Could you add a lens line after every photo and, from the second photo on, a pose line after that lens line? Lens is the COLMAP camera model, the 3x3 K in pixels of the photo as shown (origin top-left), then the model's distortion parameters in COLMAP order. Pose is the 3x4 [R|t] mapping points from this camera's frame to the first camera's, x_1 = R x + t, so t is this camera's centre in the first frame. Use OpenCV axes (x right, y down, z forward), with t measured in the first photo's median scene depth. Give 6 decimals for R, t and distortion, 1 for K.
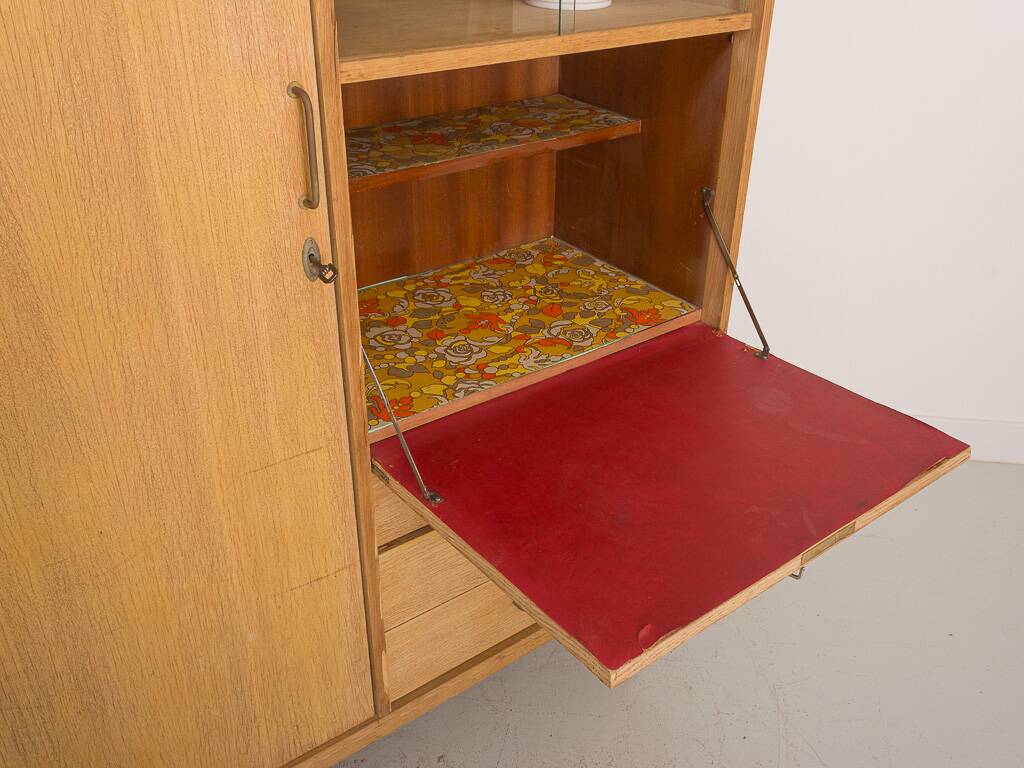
lens RADIAL K [[953.9, 0, 555.1], [0, 953.9, 384.1], [0, 0, 1]] dist [0.007081, -0.007549]
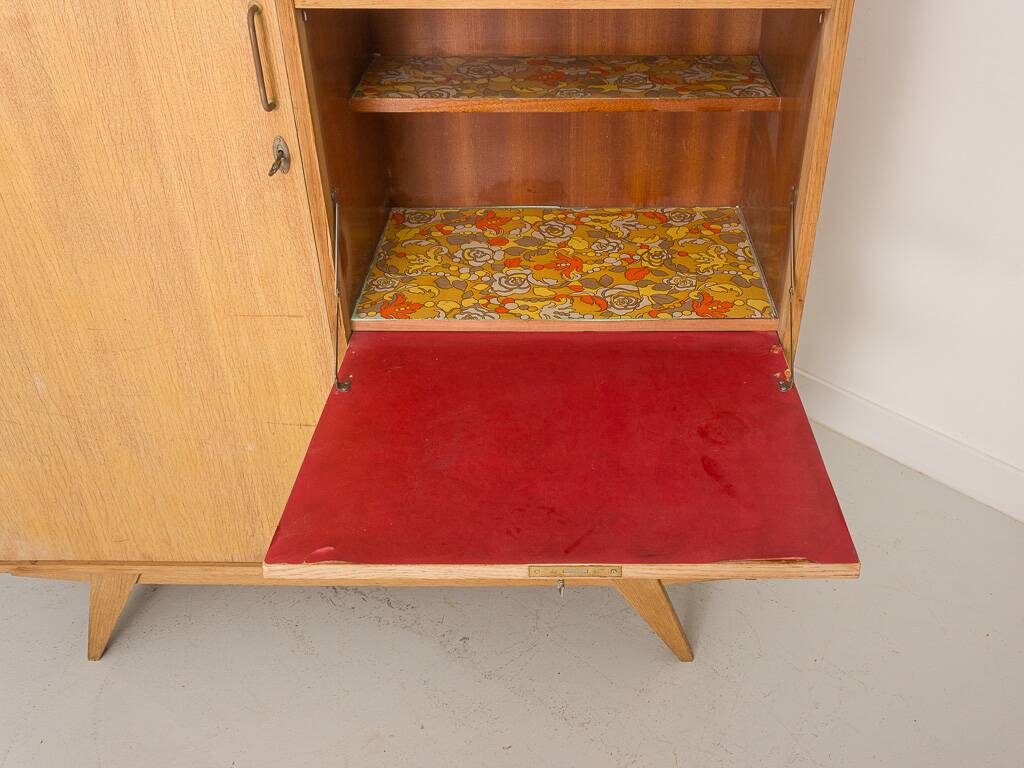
lens RADIAL K [[953.9, 0, 555.1], [0, 953.9, 384.1], [0, 0, 1]] dist [0.007081, -0.007549]
pose [[0.773999, 0.338072, -0.535381, 0.527994], [-0.297741, 0.940546, 0.163475, -0.113123], [0.558817, 0.032875, 0.828639, 0.156852]]
